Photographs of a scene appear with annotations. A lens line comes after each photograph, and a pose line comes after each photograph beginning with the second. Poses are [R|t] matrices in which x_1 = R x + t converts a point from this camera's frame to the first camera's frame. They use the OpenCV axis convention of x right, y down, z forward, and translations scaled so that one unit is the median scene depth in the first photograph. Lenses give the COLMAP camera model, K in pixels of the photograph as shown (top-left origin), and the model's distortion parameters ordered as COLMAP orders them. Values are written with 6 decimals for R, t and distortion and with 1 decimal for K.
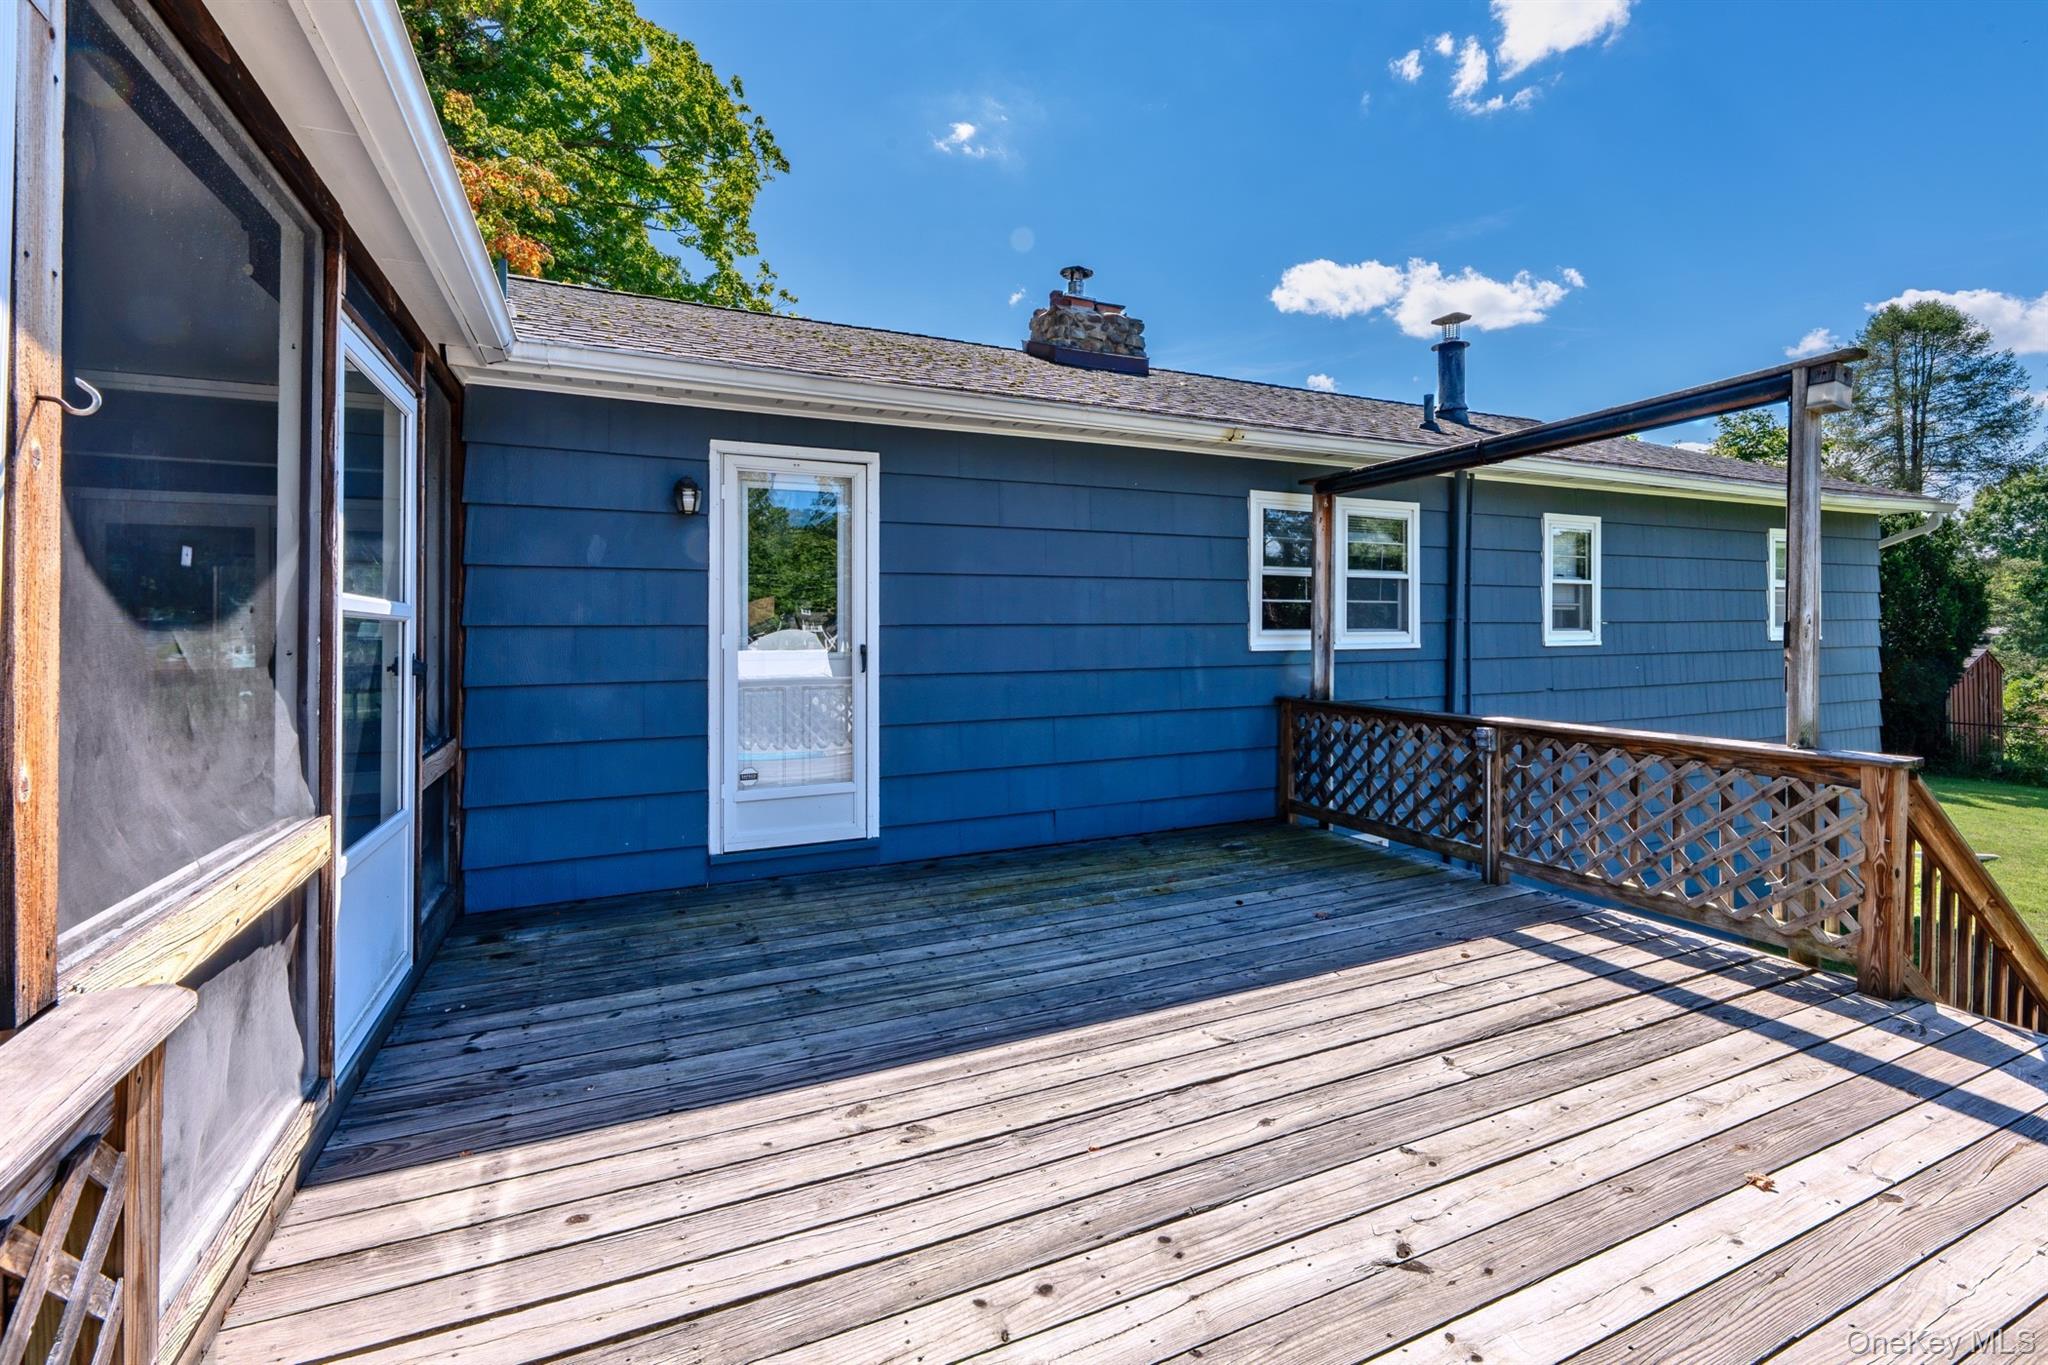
lens RADIAL K [[860.8, 0, 1015.9], [0, 860.8, 631.0], [0, 0, 1]] dist [-0.000685, -0.000029]
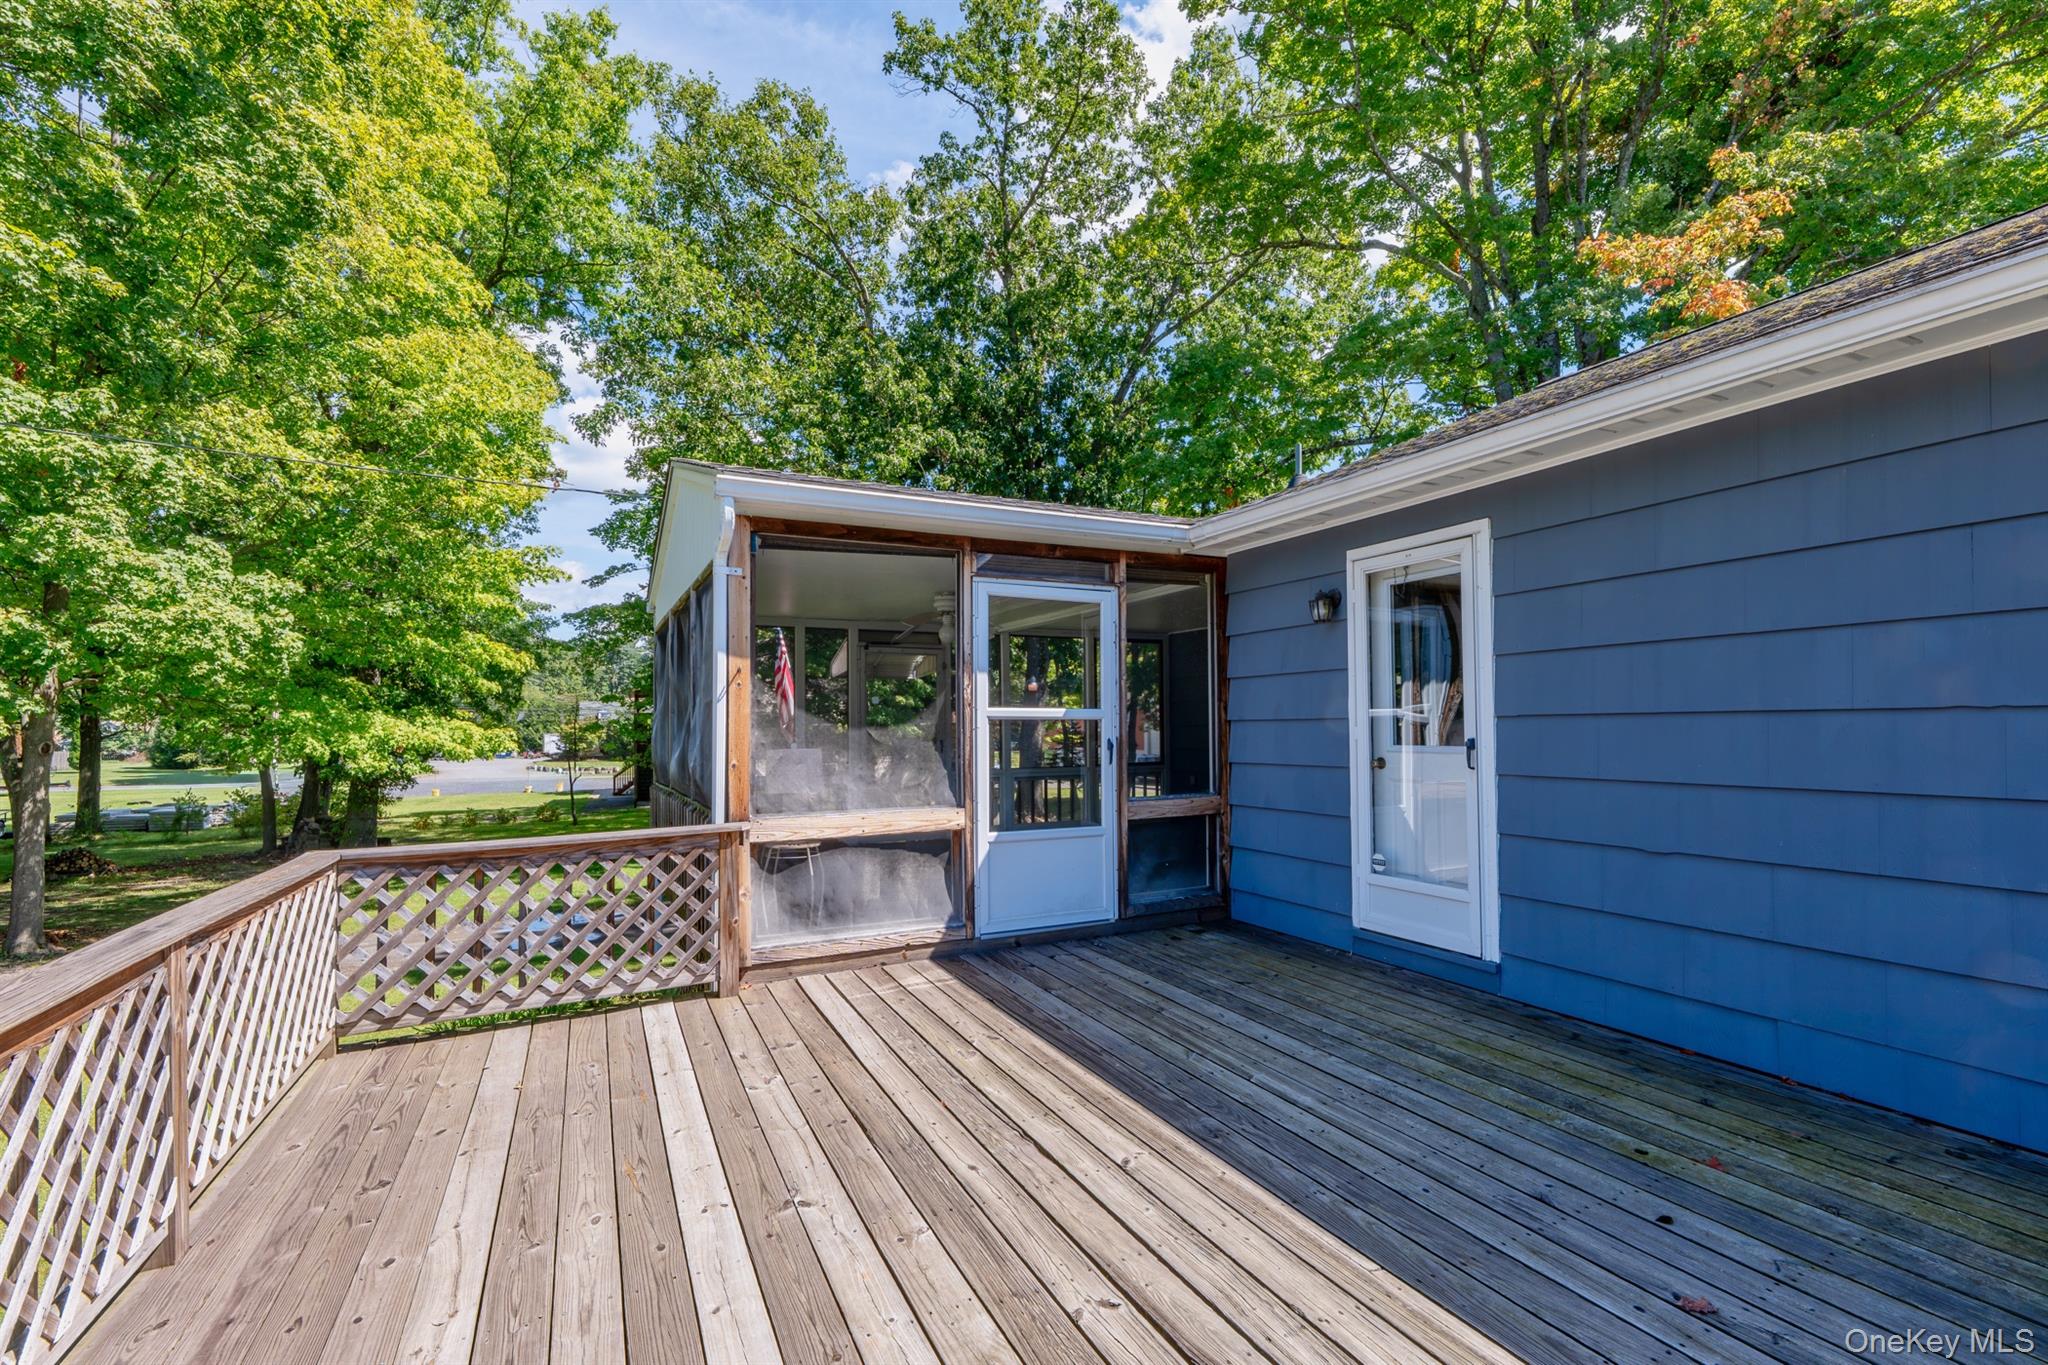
lens RADIAL K [[881.8, 0, 1024.0], [0, 881.8, 682.5], [0, 0, 1]] dist [0.000489, 0.000018]
pose [[0.042676, -0.044790, -0.998084, 1.023657], [0.009677, 0.998966, -0.044415, -0.007097], [0.999042, -0.007763, 0.043066, 0.711211]]
